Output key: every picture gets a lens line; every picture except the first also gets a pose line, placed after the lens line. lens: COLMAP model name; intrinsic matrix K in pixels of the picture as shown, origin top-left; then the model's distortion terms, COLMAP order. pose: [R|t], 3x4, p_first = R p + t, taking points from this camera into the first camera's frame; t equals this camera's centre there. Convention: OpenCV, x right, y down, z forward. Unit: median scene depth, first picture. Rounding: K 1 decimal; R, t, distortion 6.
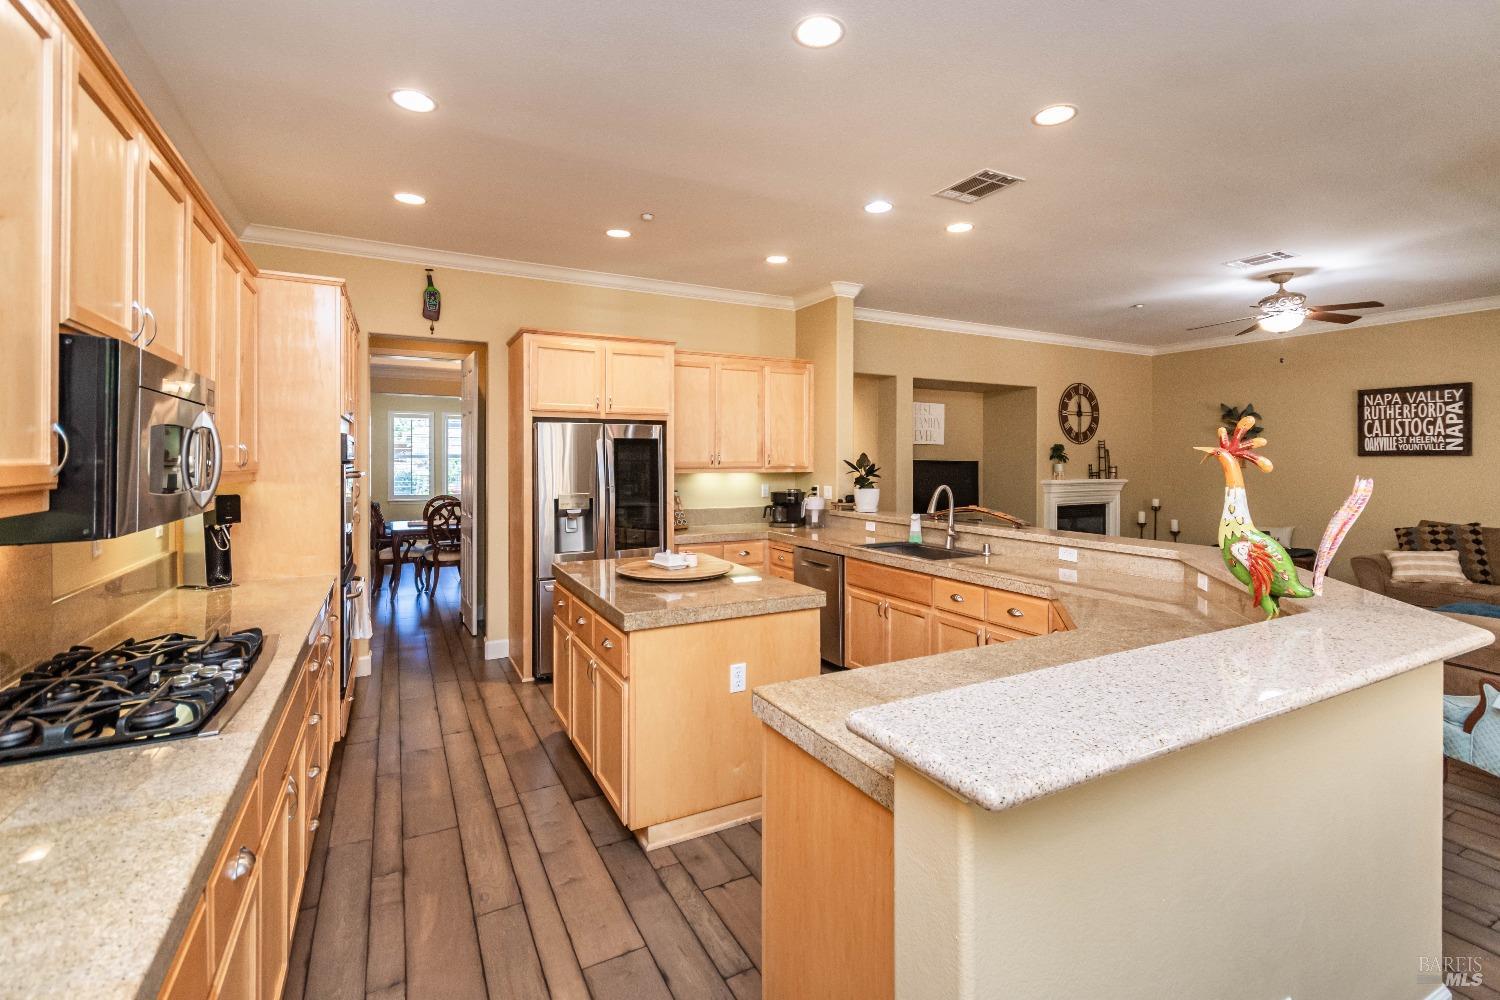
lens RADIAL K [[682.8, 0, 760.3], [0, 682.8, 472.5], [0, 0, 1]] dist [0.000113, -0.000583]
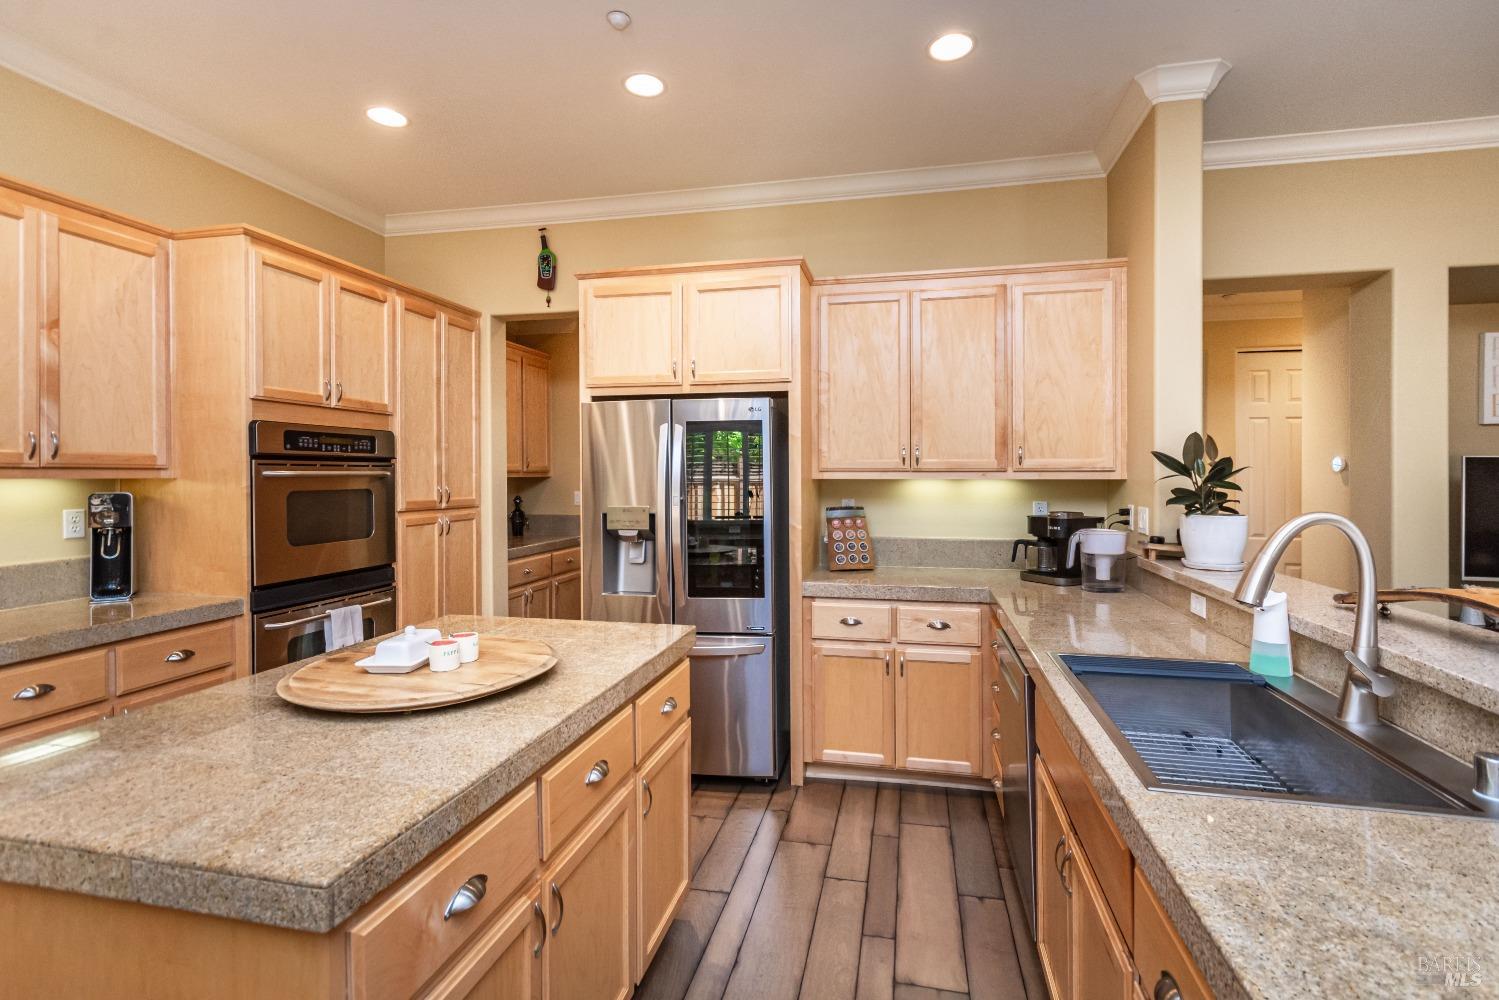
lens RADIAL K [[682.4, 0, 759.8], [0, 682.4, 472.5], [0, 0, 1]] dist [0.000113, -0.000583]
pose [[0.761488, -0.003669, -0.648169, 0.193657], [-0.010259, 0.999791, -0.017712, 0.006419], [0.648098, 0.020137, 0.761291, 0.431436]]
